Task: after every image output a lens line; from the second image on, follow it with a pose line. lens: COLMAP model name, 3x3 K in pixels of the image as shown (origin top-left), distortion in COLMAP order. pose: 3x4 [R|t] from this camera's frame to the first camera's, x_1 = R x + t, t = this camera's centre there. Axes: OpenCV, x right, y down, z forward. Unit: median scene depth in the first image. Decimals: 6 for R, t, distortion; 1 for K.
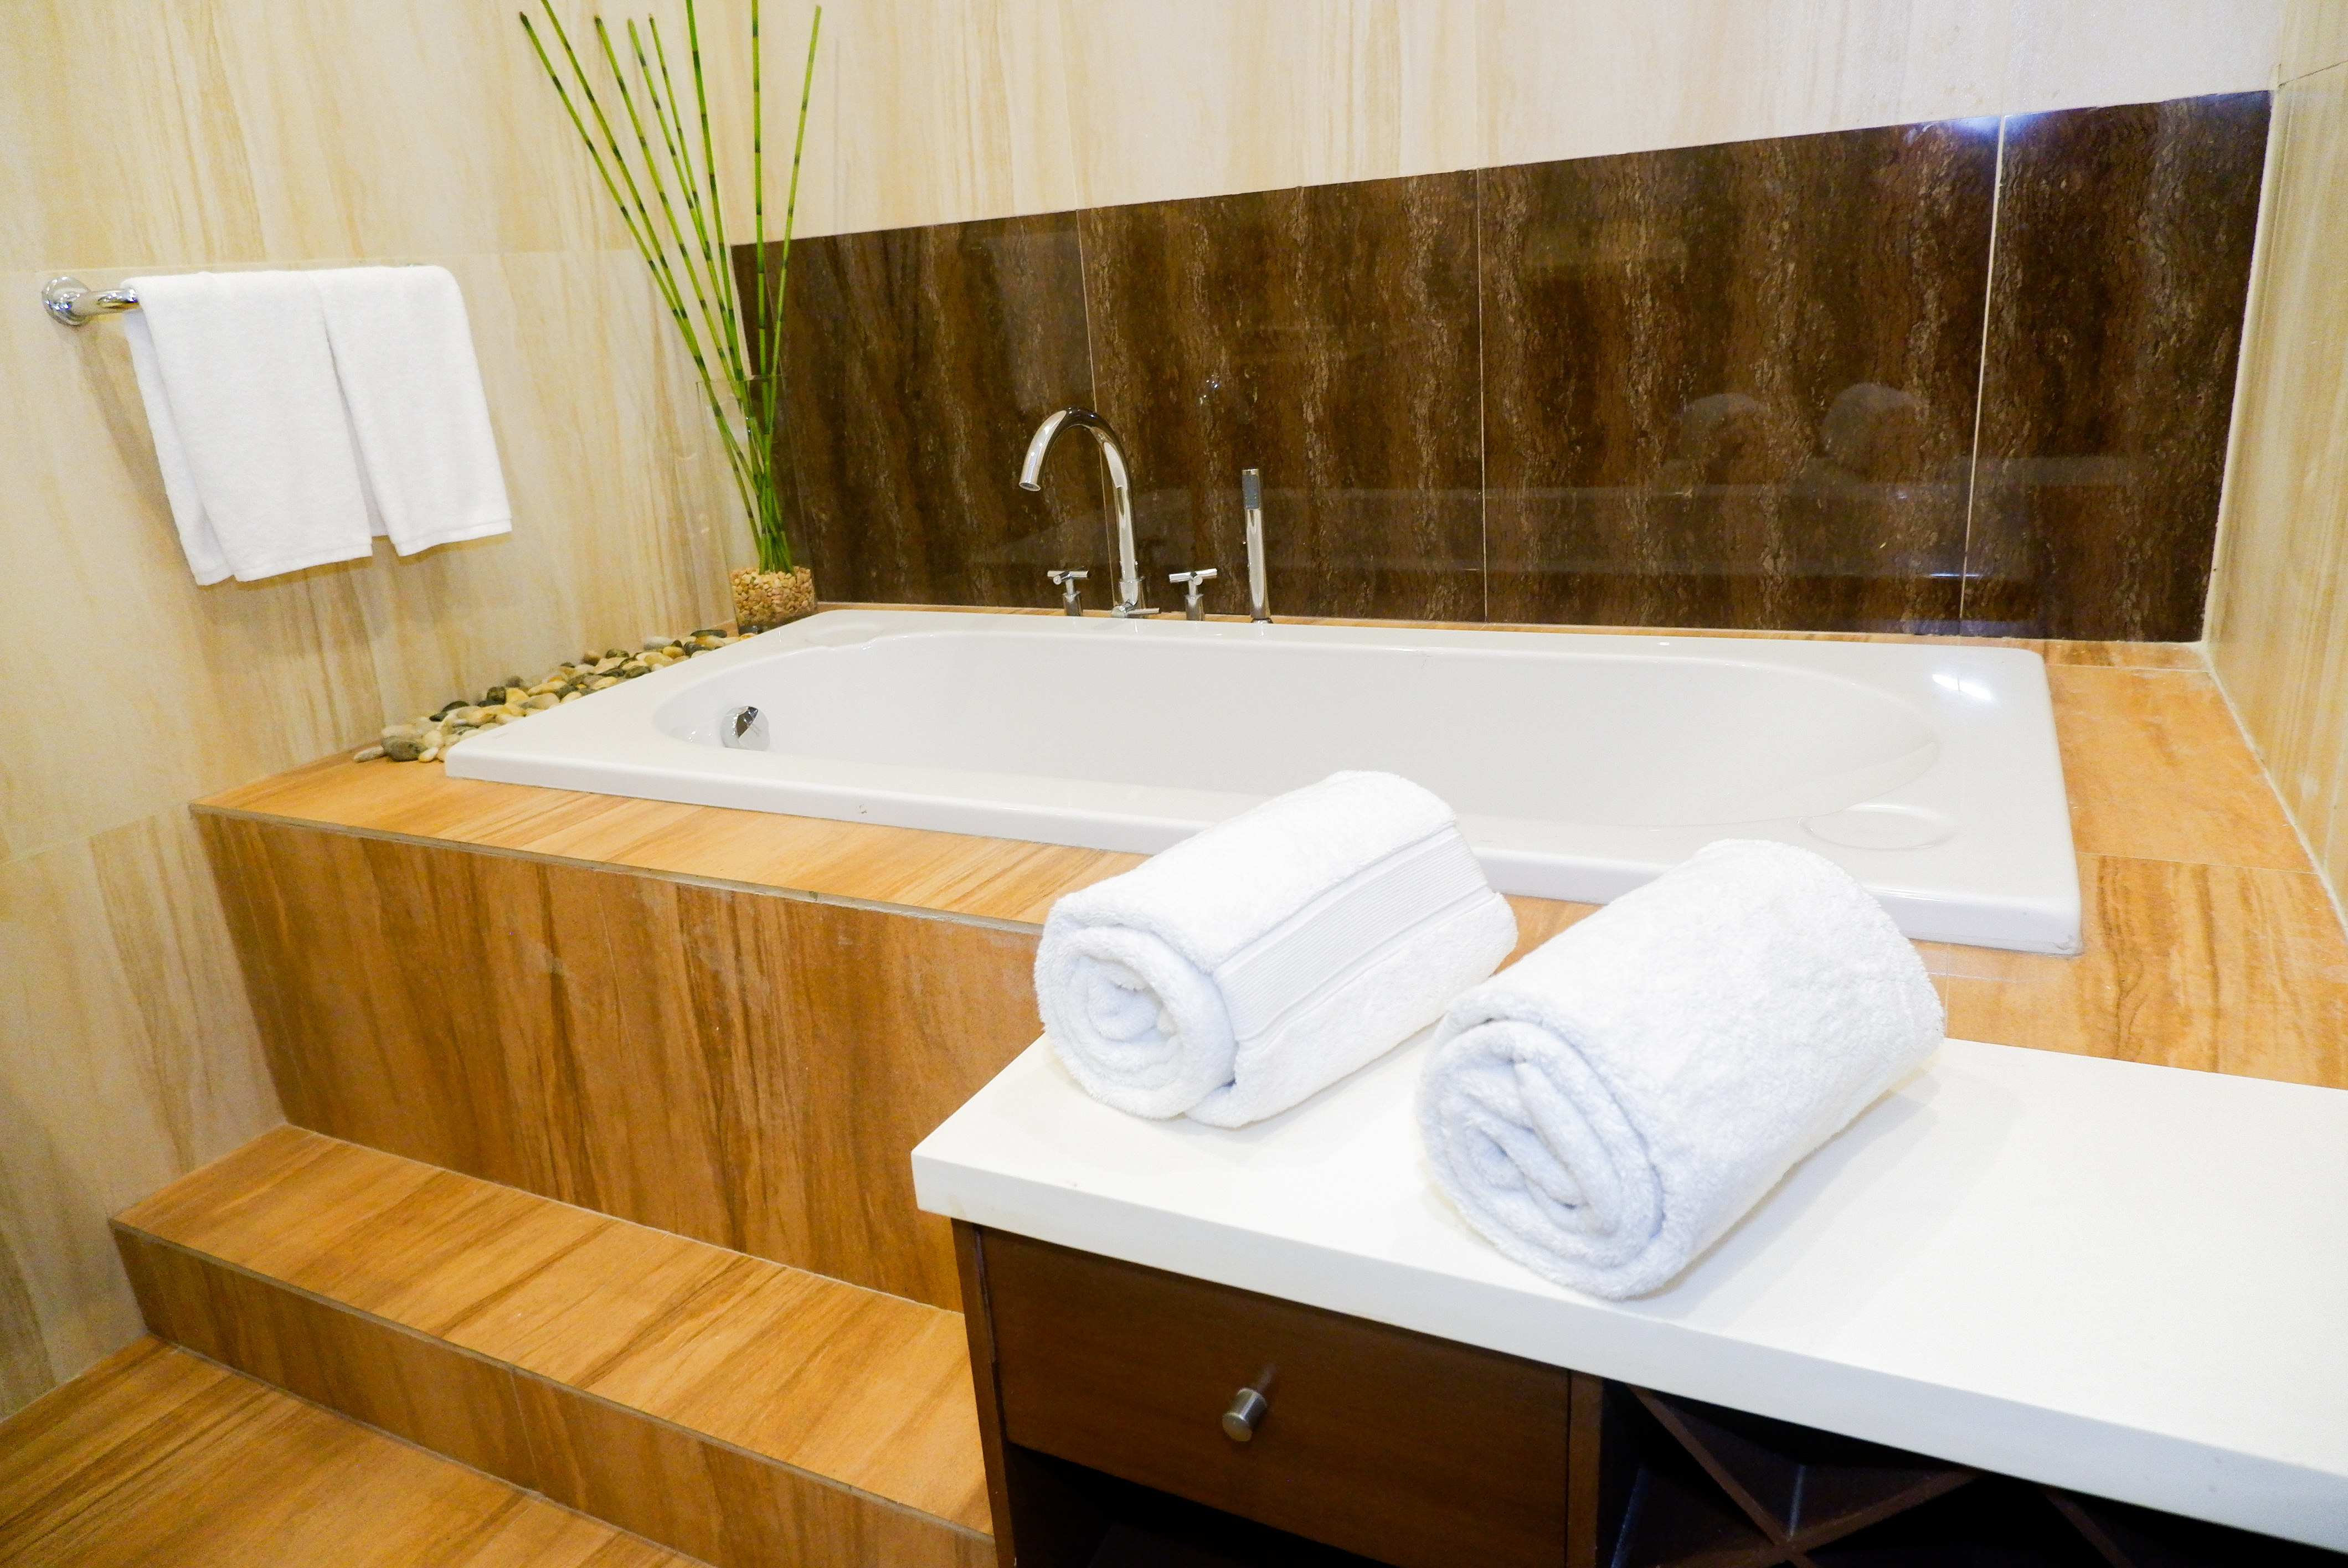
lens RADIAL K [[1519.3, 0, 1177.0], [0, 1519.3, 776.2], [0, 0, 1]] dist [-0.017412, 0.002441]
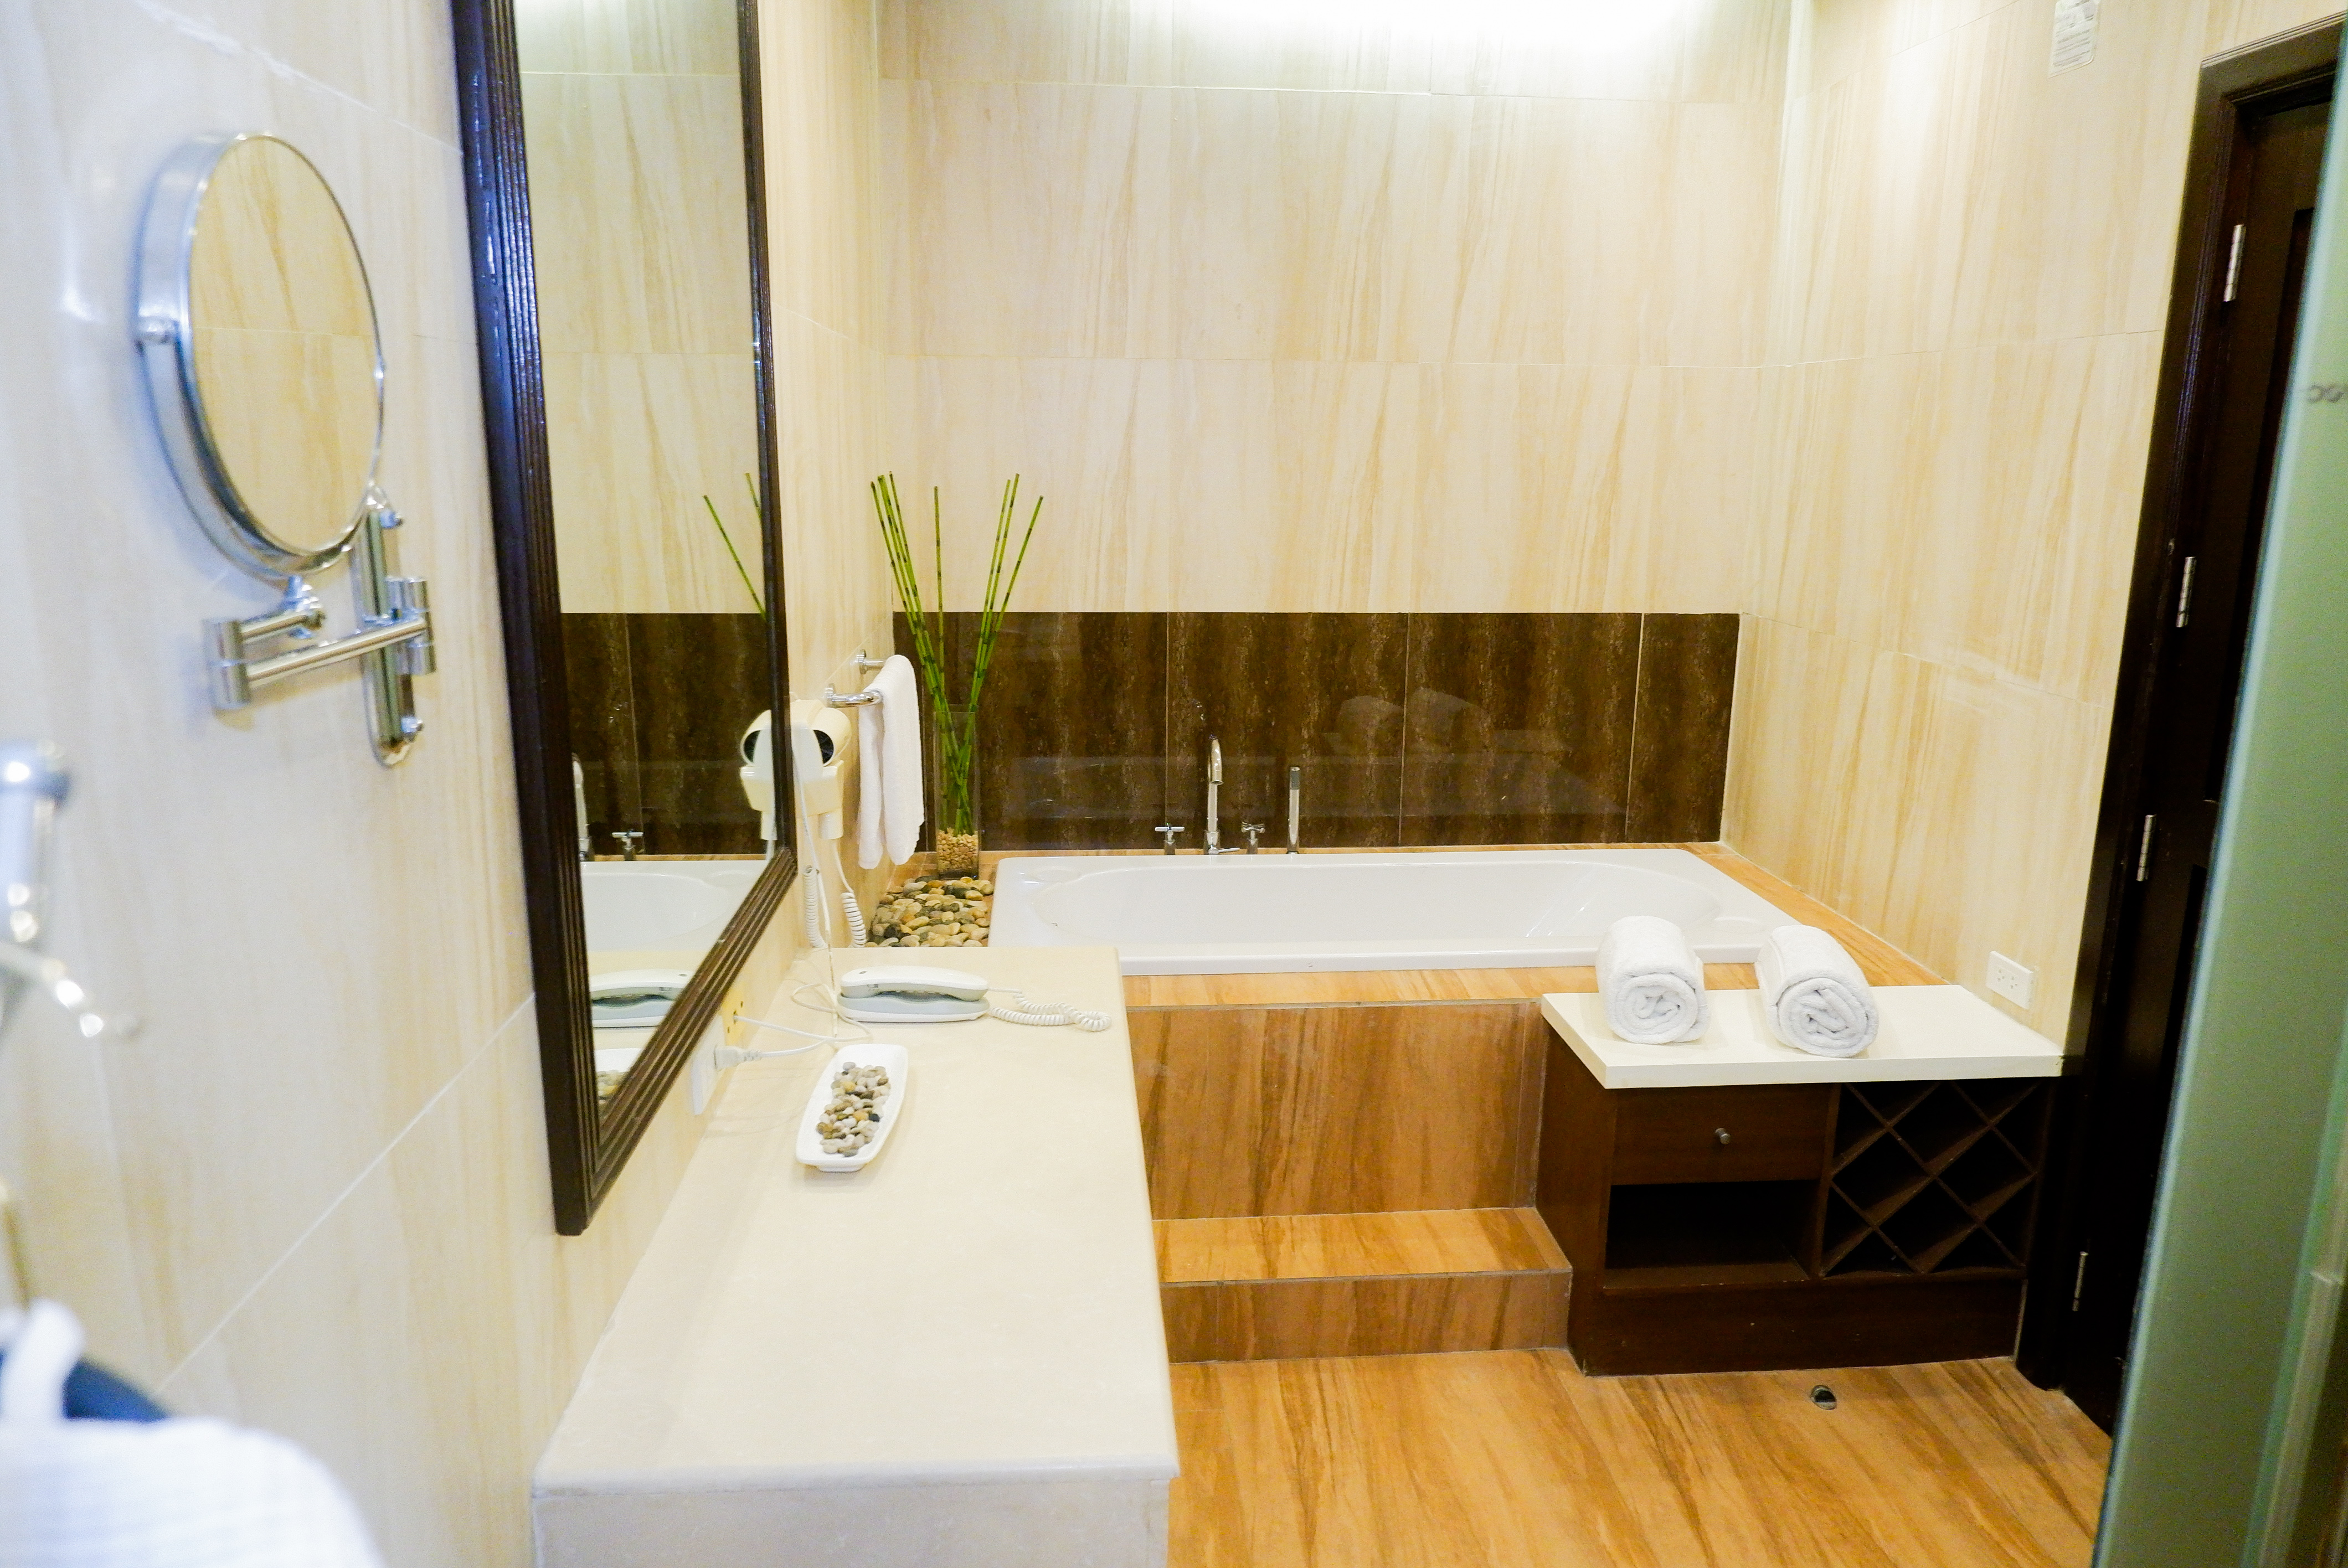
lens RADIAL K [[1519.3, 0, 1172.2], [0, 1519.3, 795.7], [0, 0, 1]] dist [-0.017412, 0.002441]
pose [[0.850869, -0.035661, 0.524166, -1.194803], [0.092887, 0.992188, -0.083279, -0.041347], [-0.517101, 0.119548, 0.847534, -0.503645]]
